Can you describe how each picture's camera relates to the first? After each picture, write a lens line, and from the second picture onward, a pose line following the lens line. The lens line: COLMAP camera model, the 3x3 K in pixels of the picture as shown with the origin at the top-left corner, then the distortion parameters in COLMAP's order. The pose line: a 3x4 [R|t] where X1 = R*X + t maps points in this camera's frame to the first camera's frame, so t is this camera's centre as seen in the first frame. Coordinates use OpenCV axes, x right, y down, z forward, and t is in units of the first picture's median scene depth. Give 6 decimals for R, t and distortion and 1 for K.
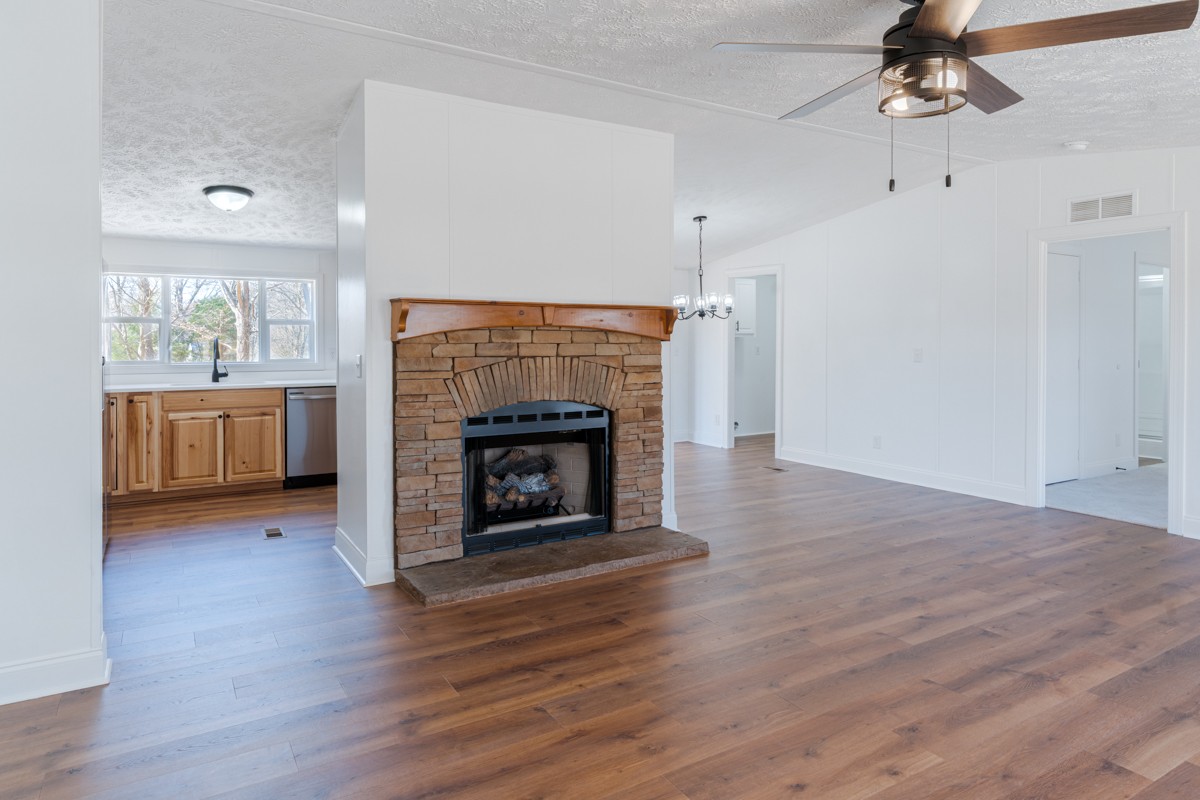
lens RADIAL K [[718.2, 0, 610.5], [0, 718.2, 345.7], [0, 0, 1]] dist [-0.006875, 0.000454]
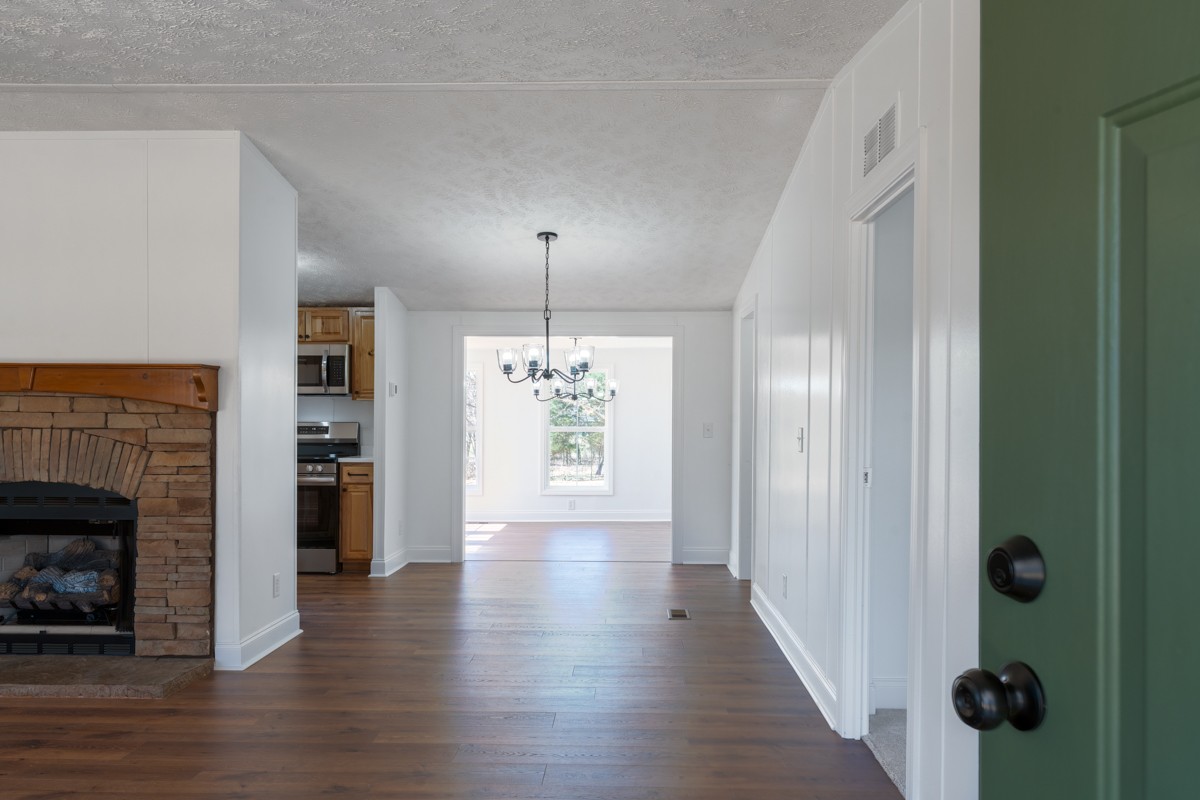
lens RADIAL K [[920.7, 0, 600.1], [0, 920.7, 420.4], [0, 0, 1]] dist [-0.003225, 0.011246]
pose [[0.846003, 0.009333, -0.533097, 1.049486], [-0.011252, 0.999937, -0.000350, -0.000717], [0.533060, 0.006295, 0.846054, 0.459187]]
